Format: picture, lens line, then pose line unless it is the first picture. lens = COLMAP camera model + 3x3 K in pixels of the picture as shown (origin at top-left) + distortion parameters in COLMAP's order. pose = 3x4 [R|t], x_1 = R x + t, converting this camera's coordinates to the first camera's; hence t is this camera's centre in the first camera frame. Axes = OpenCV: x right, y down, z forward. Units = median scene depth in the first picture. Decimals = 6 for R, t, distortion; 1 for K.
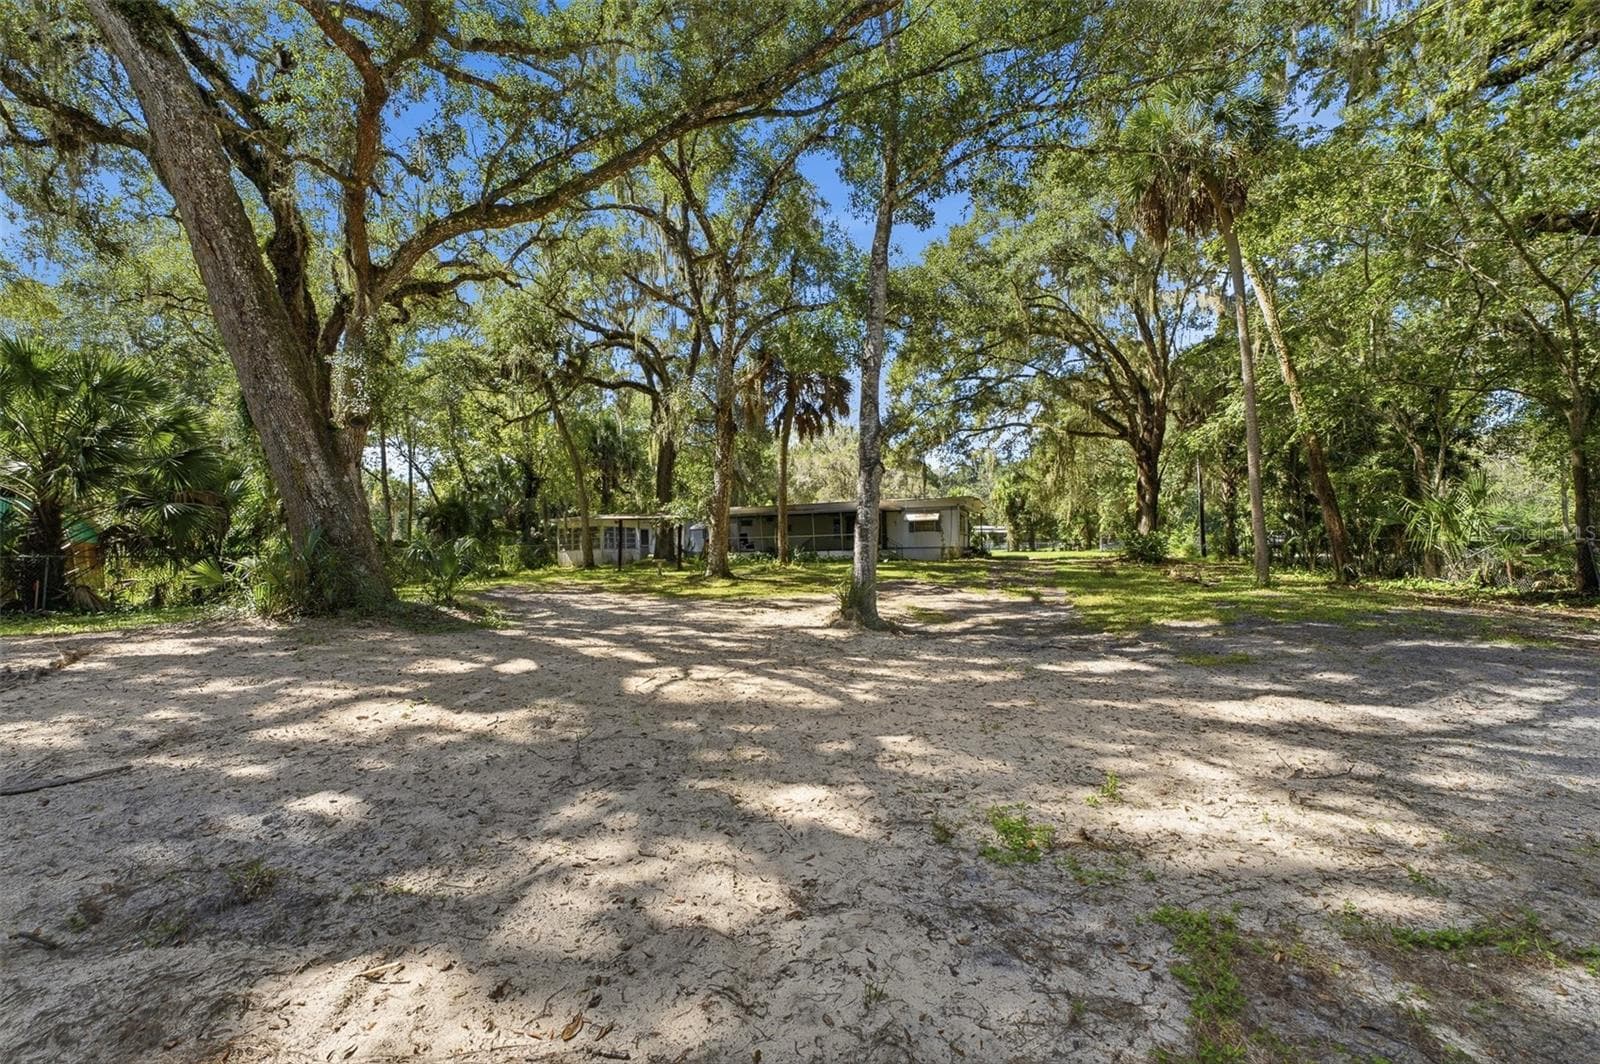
lens RADIAL K [[669.2, 0, 800.0], [0, 669.2, 532.0], [0, 0, 1]] dist [0.000617, 0.000154]
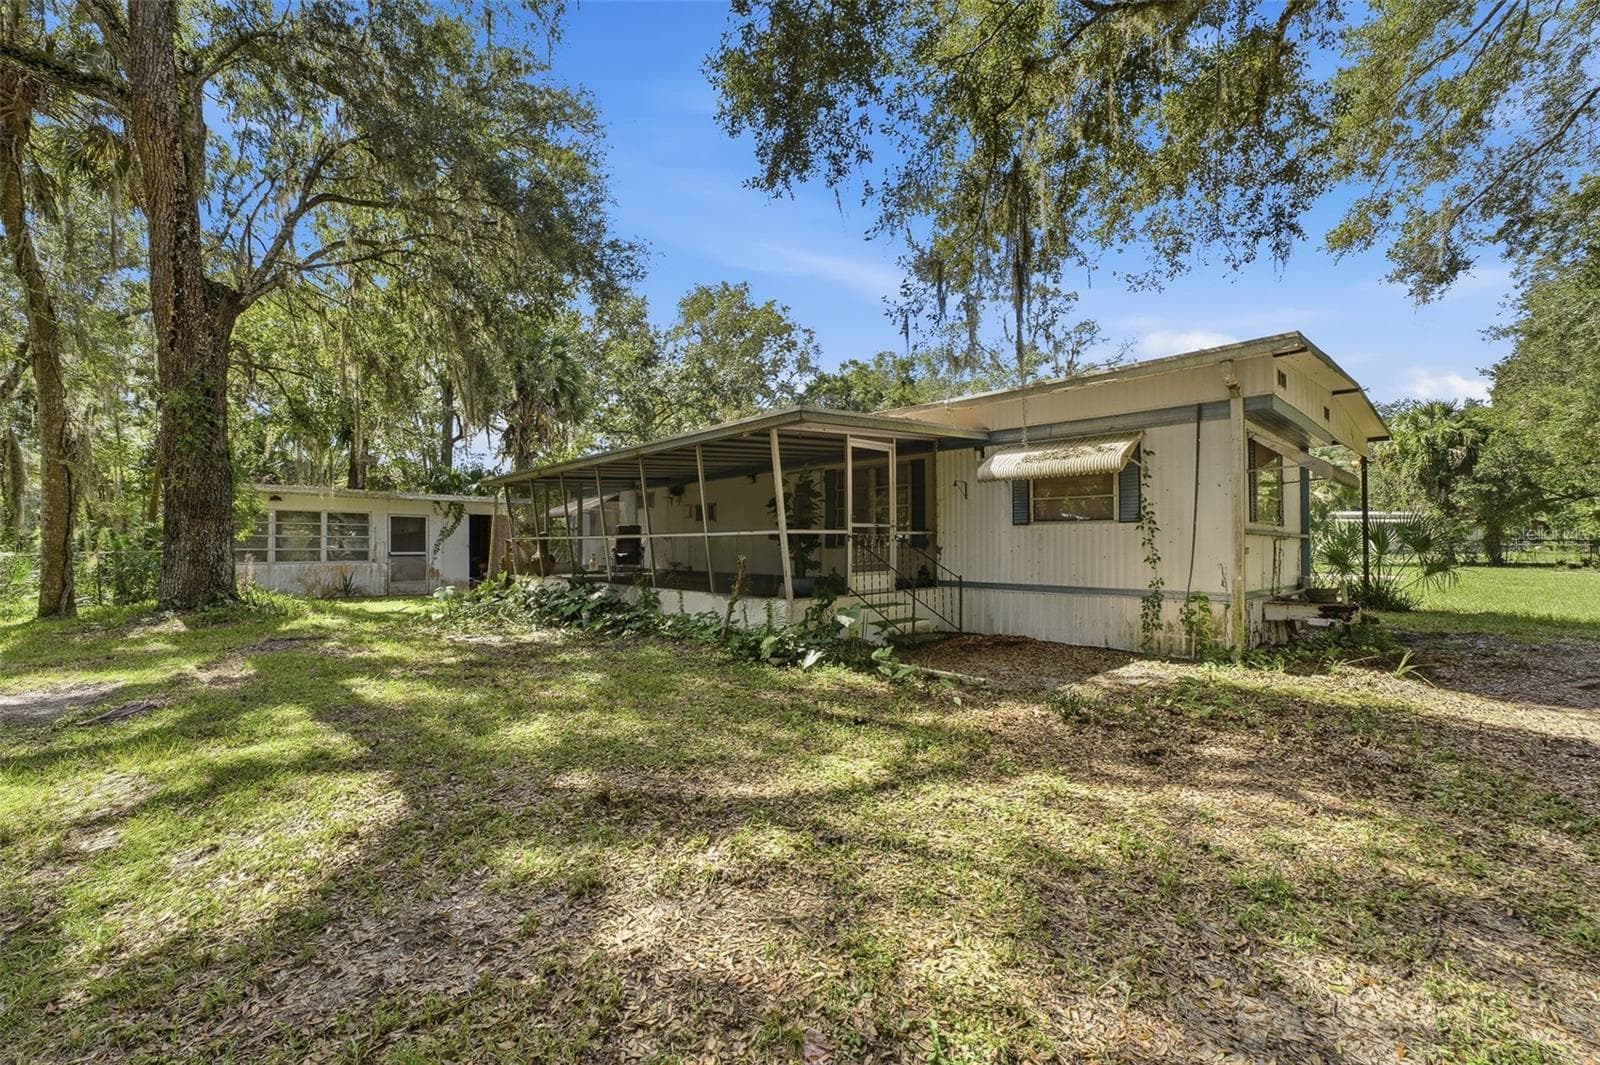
lens RADIAL K [[669.2, 0, 800.0], [0, 669.2, 532.5], [0, 0, 1]] dist [0.000617, 0.000154]
pose [[0.912122, 0.006884, -0.409862, 0.194753], [-0.000189, 0.999866, 0.016373, -0.000809], [0.409919, -0.014856, 0.912001, 0.739793]]
